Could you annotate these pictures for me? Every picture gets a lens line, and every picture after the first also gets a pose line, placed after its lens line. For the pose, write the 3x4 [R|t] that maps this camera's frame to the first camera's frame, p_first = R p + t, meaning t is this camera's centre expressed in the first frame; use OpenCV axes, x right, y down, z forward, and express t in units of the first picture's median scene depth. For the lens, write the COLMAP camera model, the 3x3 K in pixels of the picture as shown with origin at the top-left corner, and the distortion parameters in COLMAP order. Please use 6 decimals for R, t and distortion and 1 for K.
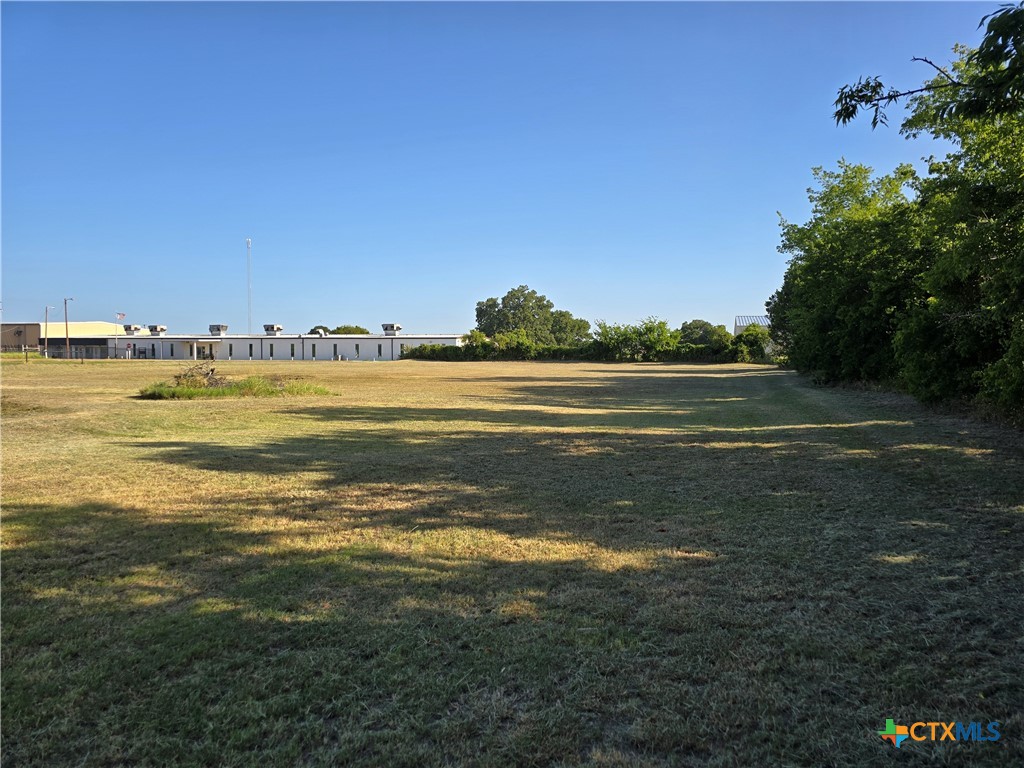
lens RADIAL K [[673.2, 0, 514.0], [0, 673.2, 386.2], [0, 0, 1]] dist [0.083791, -0.066052]
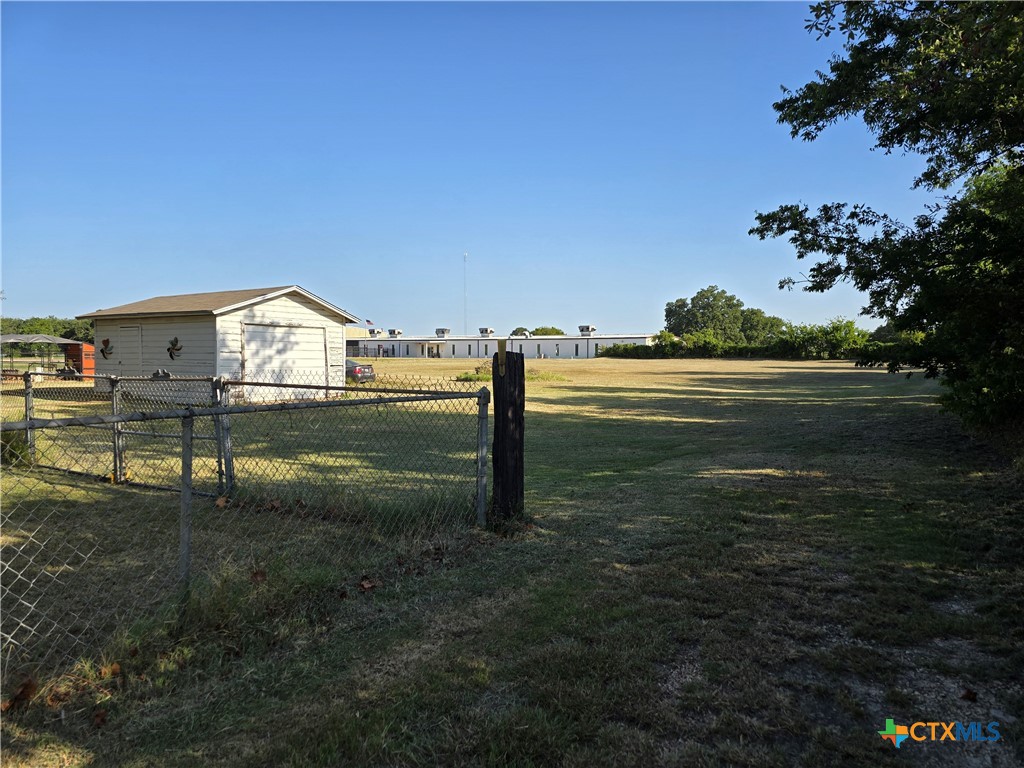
lens RADIAL K [[673.2, 0, 514.0], [0, 673.2, 386.2], [0, 0, 1]] dist [0.083791, -0.066052]
pose [[0.962446, 0.011742, -0.271219, 0.005211], [-0.010966, 0.999930, 0.004376, 0.004212], [0.271252, -0.001237, 0.962508, -0.102255]]
